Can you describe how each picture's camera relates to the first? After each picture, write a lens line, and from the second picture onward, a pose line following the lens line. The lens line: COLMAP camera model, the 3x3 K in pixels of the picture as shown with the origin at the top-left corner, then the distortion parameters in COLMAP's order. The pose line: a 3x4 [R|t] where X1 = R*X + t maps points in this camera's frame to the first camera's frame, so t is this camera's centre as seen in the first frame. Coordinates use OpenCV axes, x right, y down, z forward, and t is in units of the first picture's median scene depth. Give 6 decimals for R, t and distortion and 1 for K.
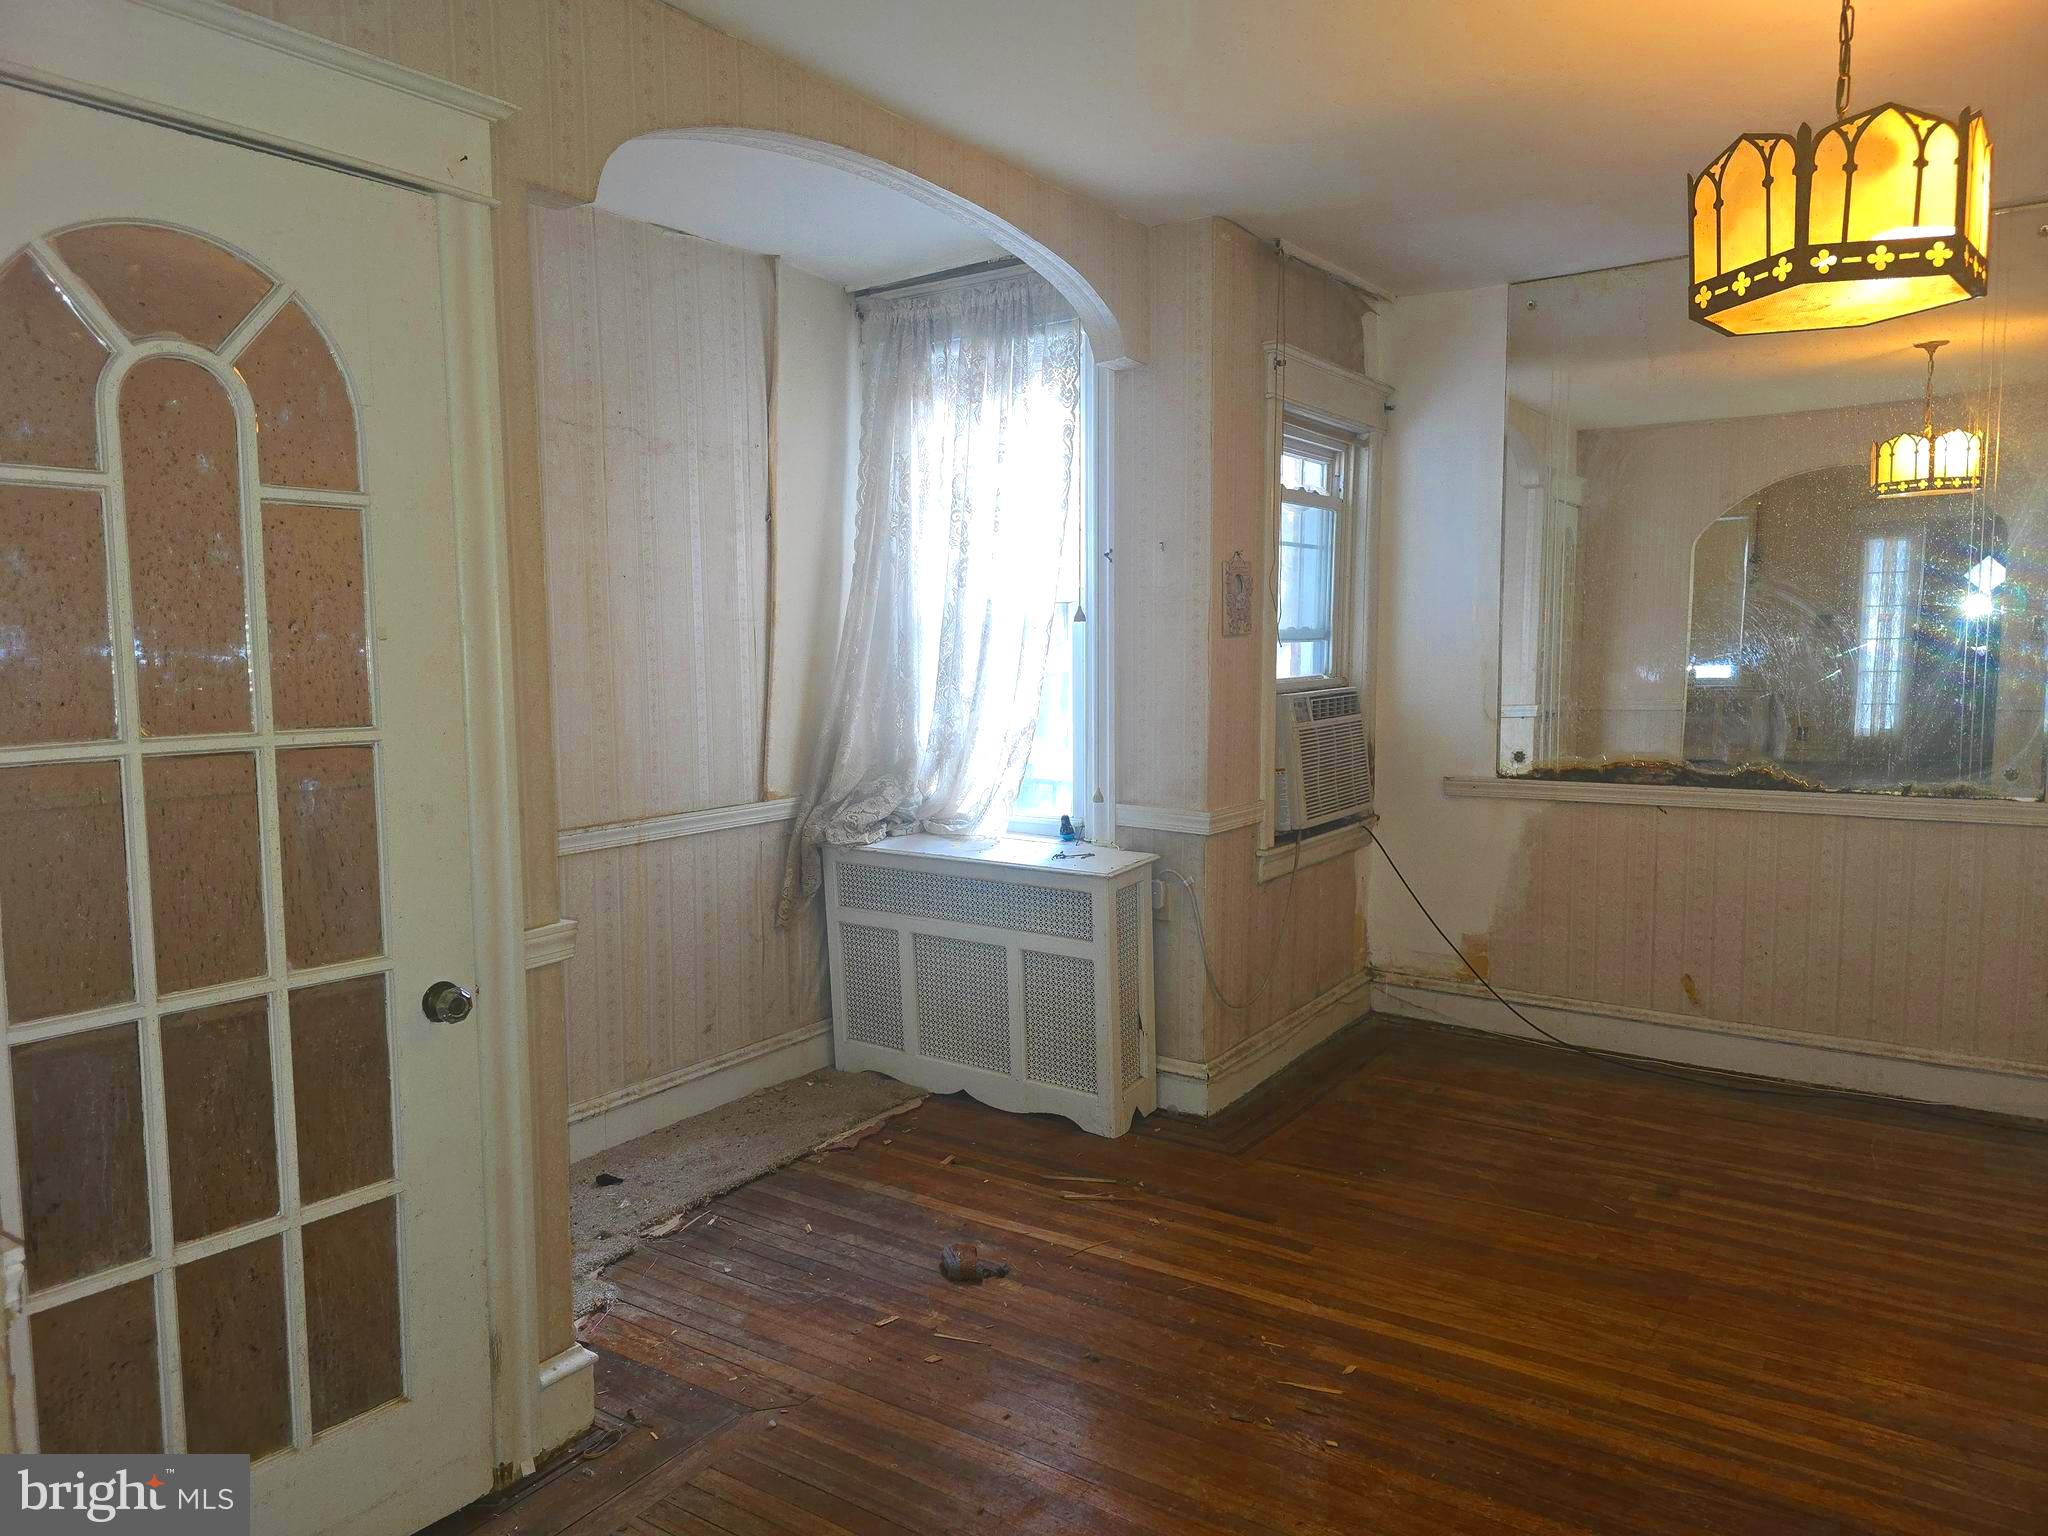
lens RADIAL K [[1366.9, 0, 1030.4], [0, 1366.9, 756.4], [0, 0, 1]] dist [0.039787, -0.034940]
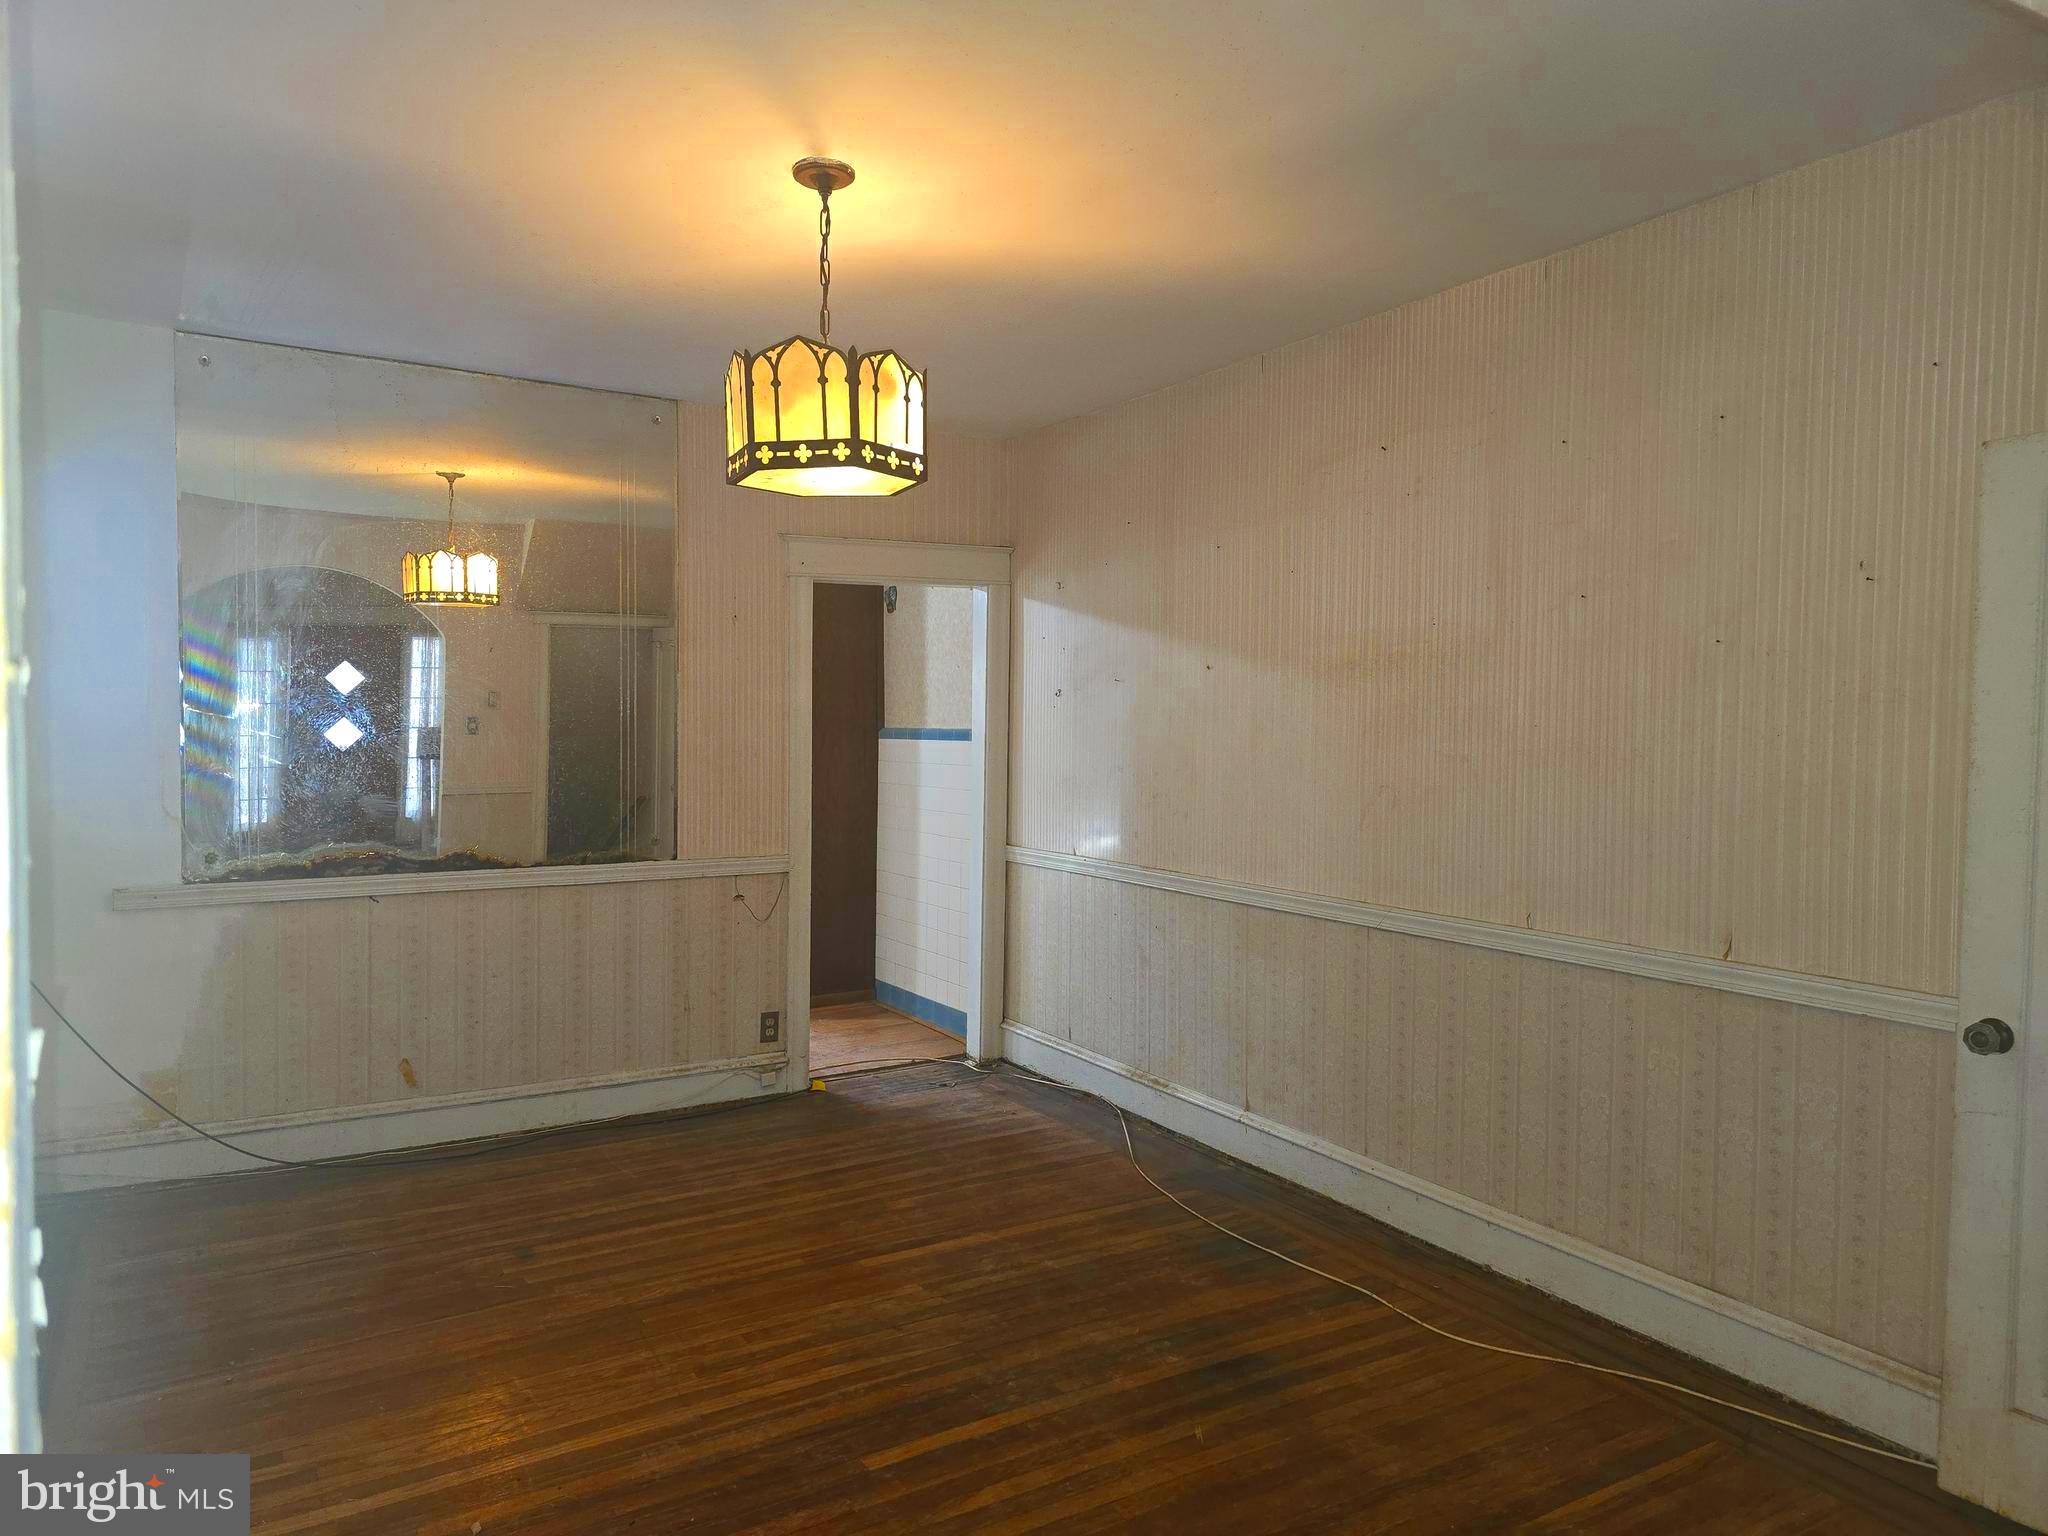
lens RADIAL K [[1366.9, 0, 1027.6], [0, 1366.9, 775.0], [0, 0, 1]] dist [0.039787, -0.034940]
pose [[0.391716, -0.016562, 0.919937, -0.306950], [0.064099, 0.997900, -0.009328, -0.013379], [-0.917851, 0.062621, 0.391955, 0.186160]]
